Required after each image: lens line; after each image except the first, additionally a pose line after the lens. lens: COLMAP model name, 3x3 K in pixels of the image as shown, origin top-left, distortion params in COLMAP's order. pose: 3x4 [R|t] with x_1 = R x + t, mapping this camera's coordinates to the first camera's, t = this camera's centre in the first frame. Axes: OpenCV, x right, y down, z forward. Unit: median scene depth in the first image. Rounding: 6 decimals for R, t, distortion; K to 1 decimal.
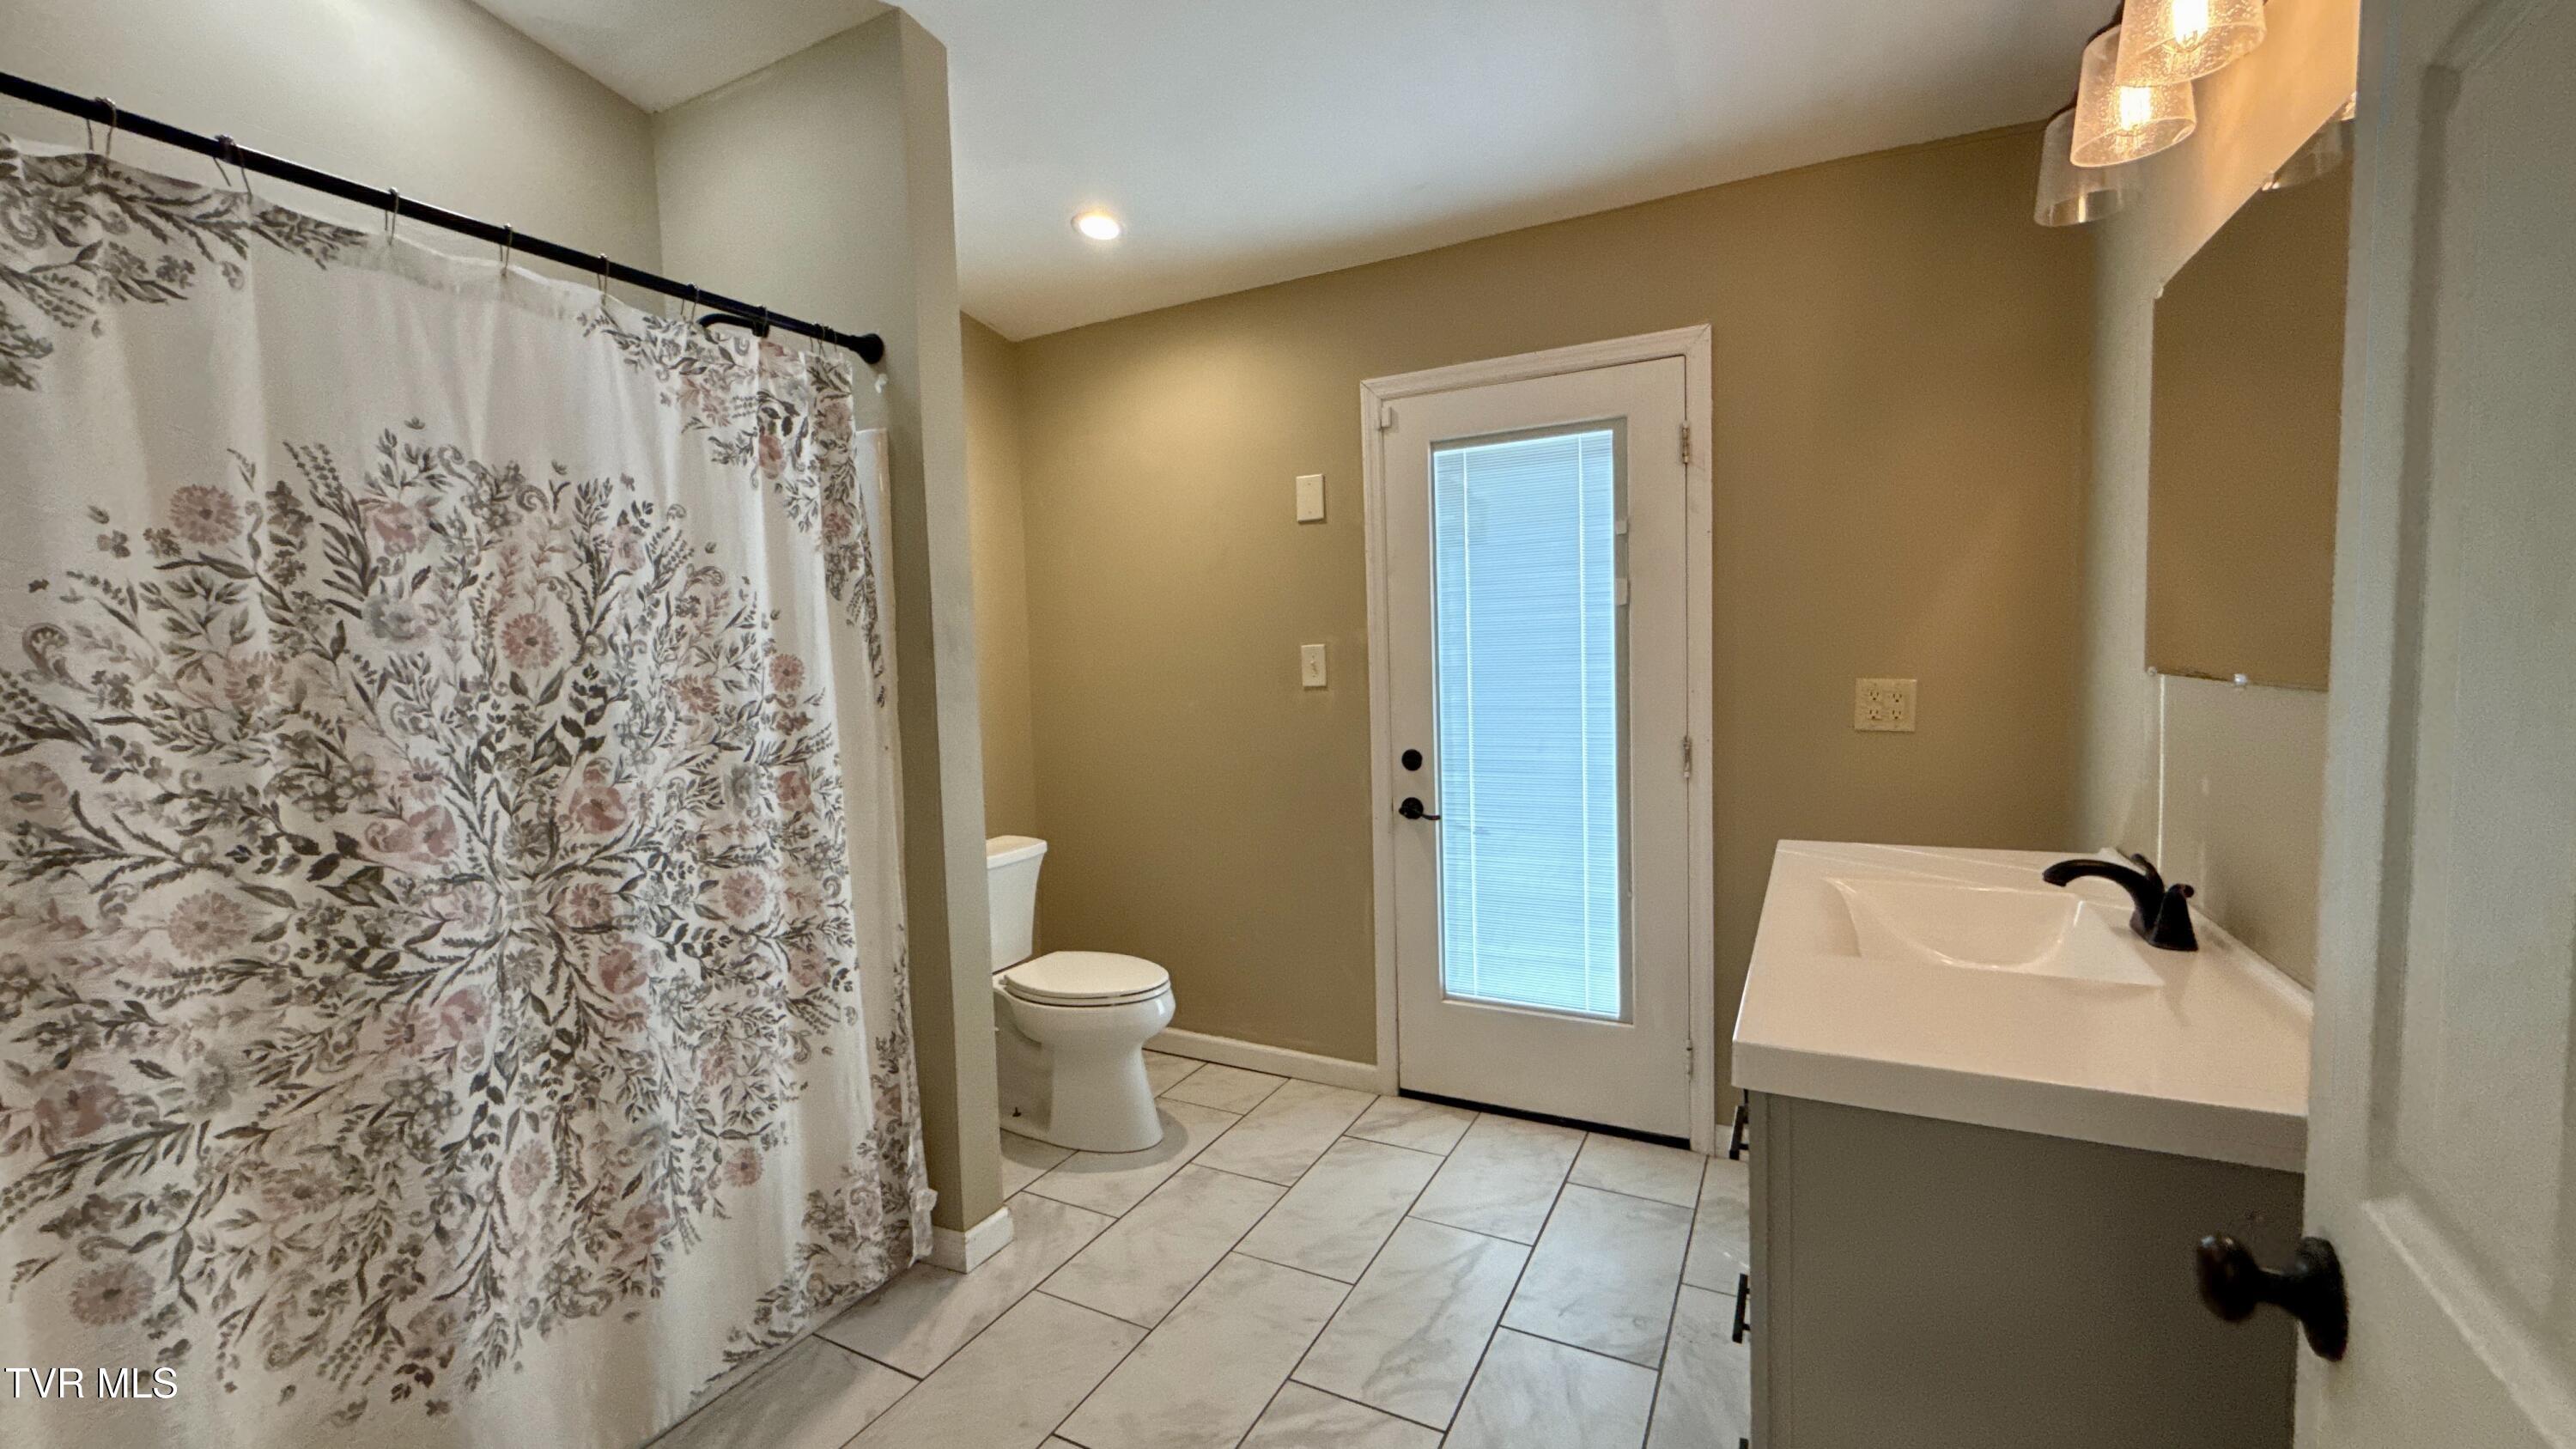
lens RADIAL K [[1026.4, 0, 1282.4], [0, 1026.4, 728.9], [0, 0, 1]] dist [0.000022, -0.000397]
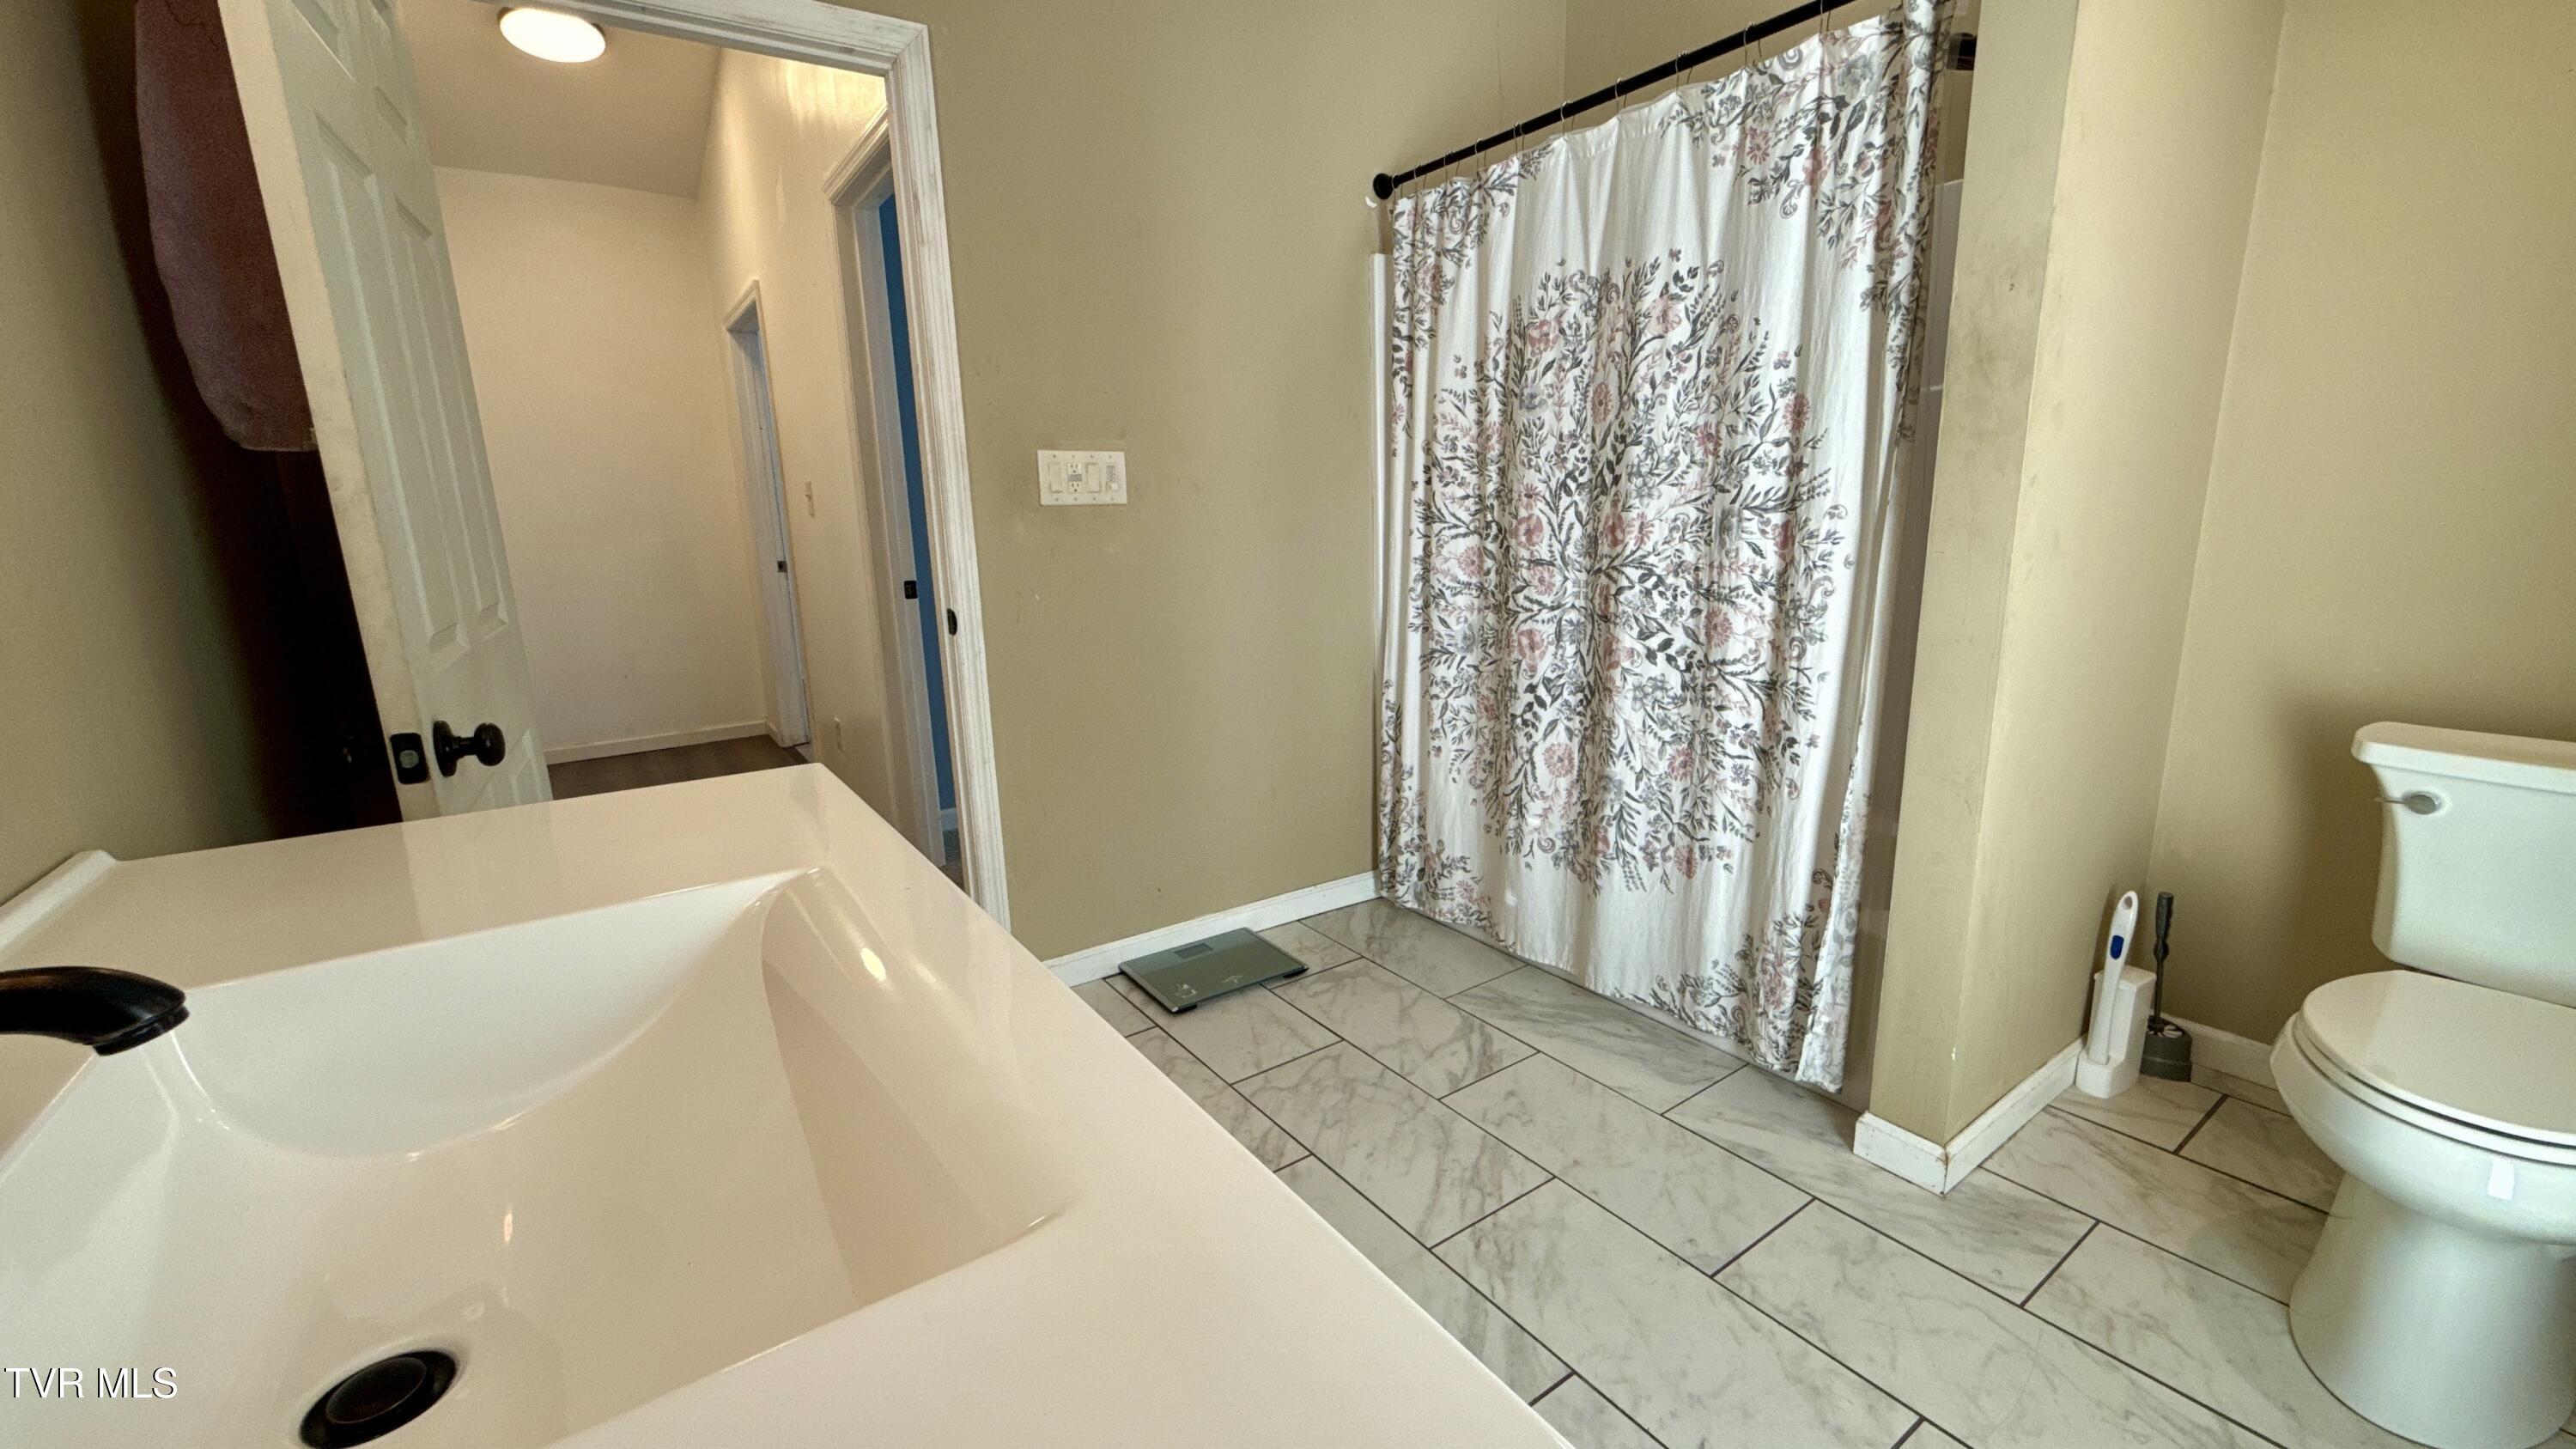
lens RADIAL K [[1026.4, 0, 1298.6], [0, 1026.4, 729.9], [0, 0, 1]] dist [0.000022, -0.000397]
pose [[-0.442103, 0.224691, -0.868366, 0.675459], [-0.025873, 0.964519, 0.262744, -0.010707], [0.896591, 0.138627, -0.420603, 1.126594]]
